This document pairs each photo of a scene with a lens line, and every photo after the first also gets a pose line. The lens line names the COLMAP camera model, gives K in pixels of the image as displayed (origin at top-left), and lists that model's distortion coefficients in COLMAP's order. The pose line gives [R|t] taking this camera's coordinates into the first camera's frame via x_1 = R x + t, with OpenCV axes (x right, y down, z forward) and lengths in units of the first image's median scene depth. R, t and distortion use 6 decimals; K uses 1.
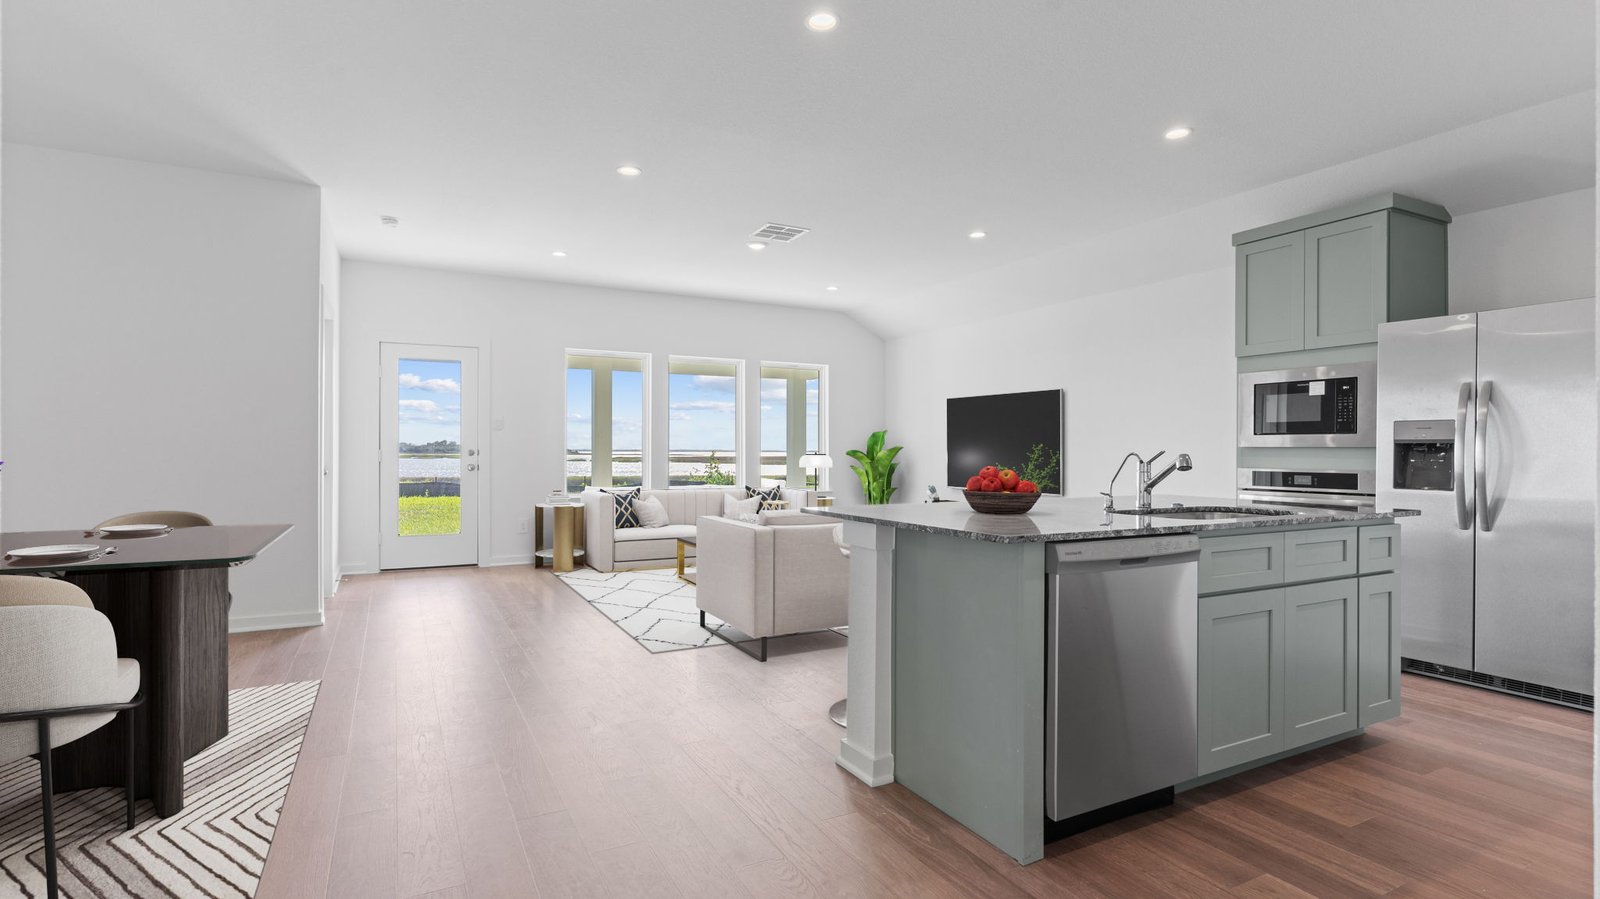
lens RADIAL K [[767.0, 0, 796.9], [0, 767.0, 453.9], [0, 0, 1]] dist [0.012880, -0.001659]
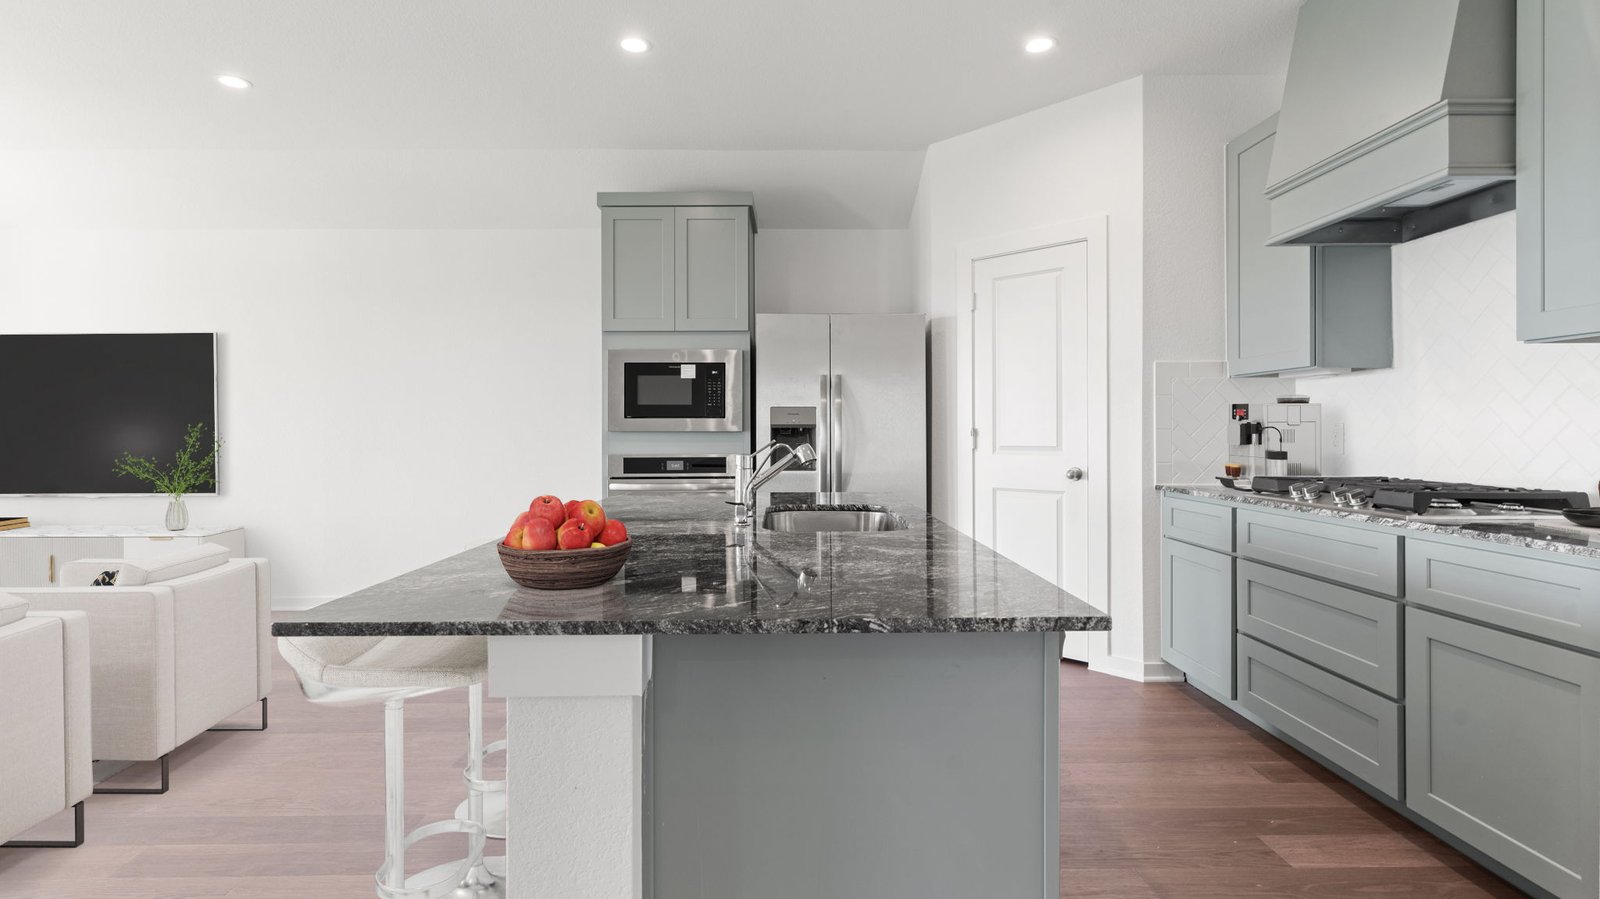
lens RADIAL K [[767.0, 0, 812.4], [0, 767.0, 423.2], [0, 0, 1]] dist [0.012880, -0.001659]
pose [[0.453284, -0.001608, 0.891365, -0.125068], [0.008629, 0.999959, -0.002584, -0.015278], [-0.891324, 0.008863, 0.453280, 0.416576]]
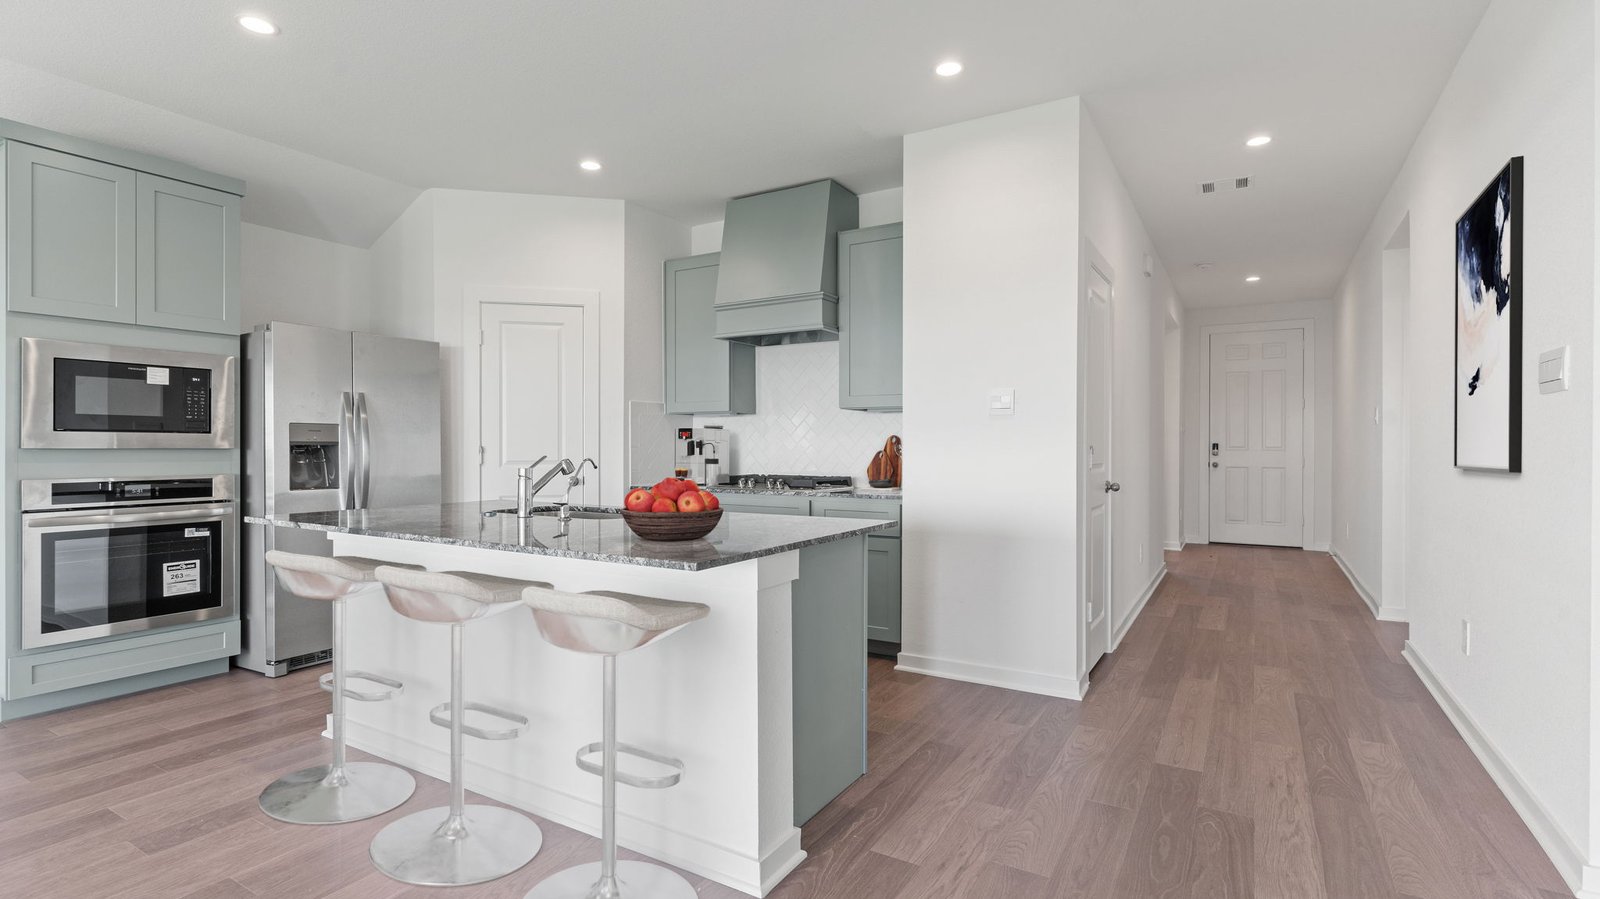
lens RADIAL K [[767.0, 0, 793.4], [0, 767.0, 439.1], [0, 0, 1]] dist [0.012880, -0.001659]
pose [[-0.530262, 0.005159, 0.847818, -0.366064], [0.003614, 0.999986, -0.003824, -0.013350], [-0.847826, 0.001037, -0.530274, 0.865021]]
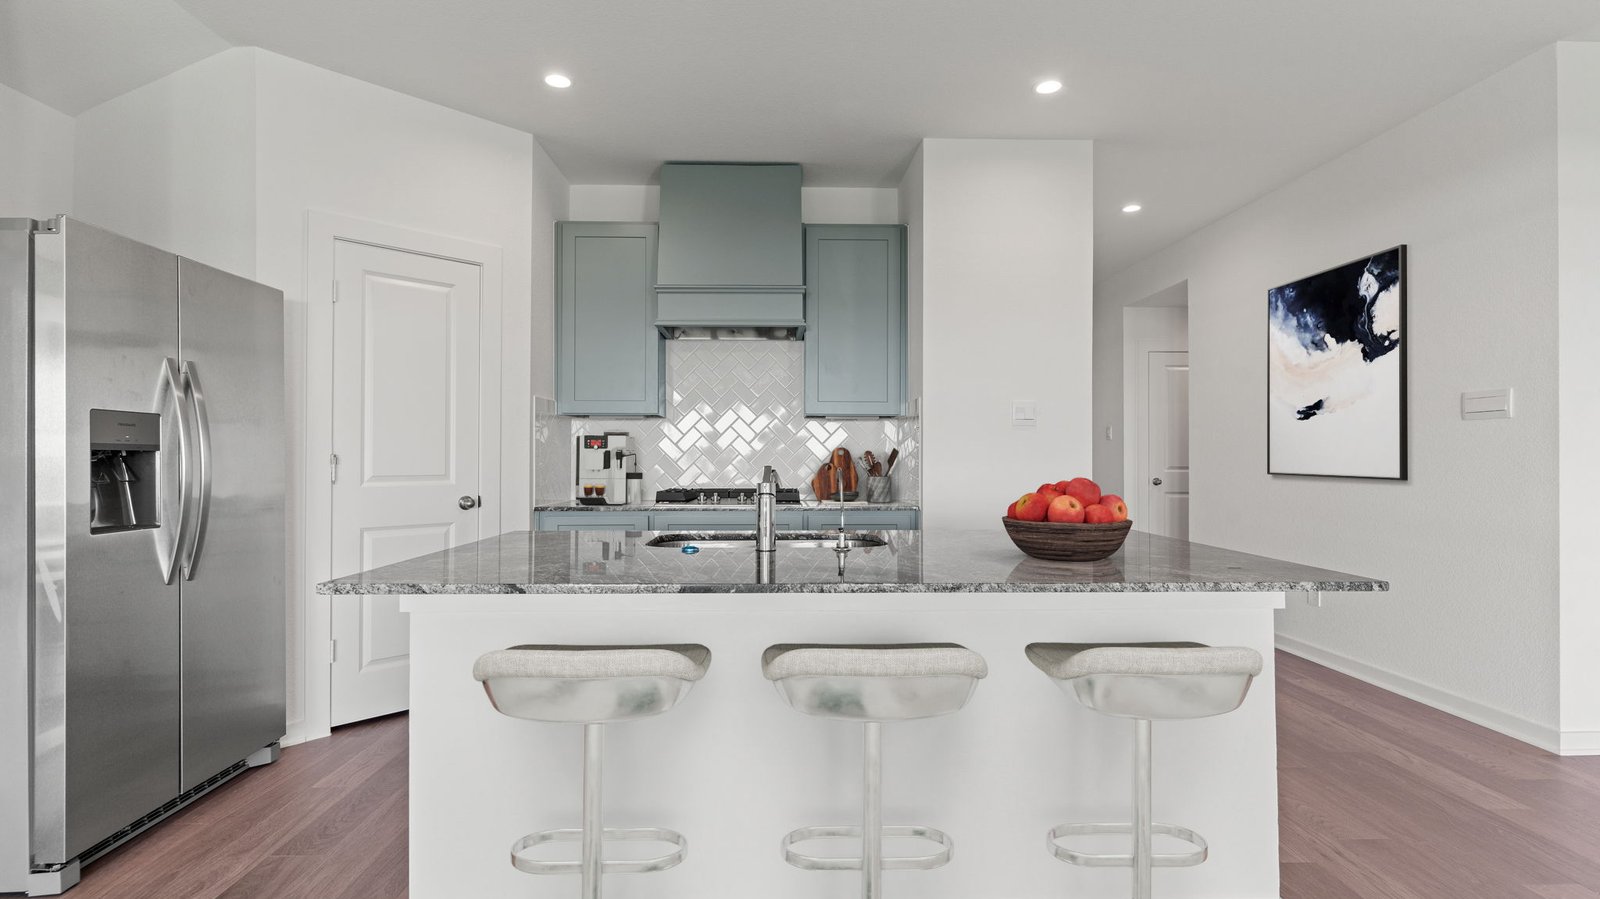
lens RADIAL K [[767.0, 0, 796.3], [0, 767.0, 447.3], [0, 0, 1]] dist [0.012880, -0.001659]
pose [[-0.909558, 0.004993, 0.415547, 0.099722], [0.000116, 0.999931, -0.011761, -0.008479], [-0.415577, -0.010649, -0.909496, 1.135835]]
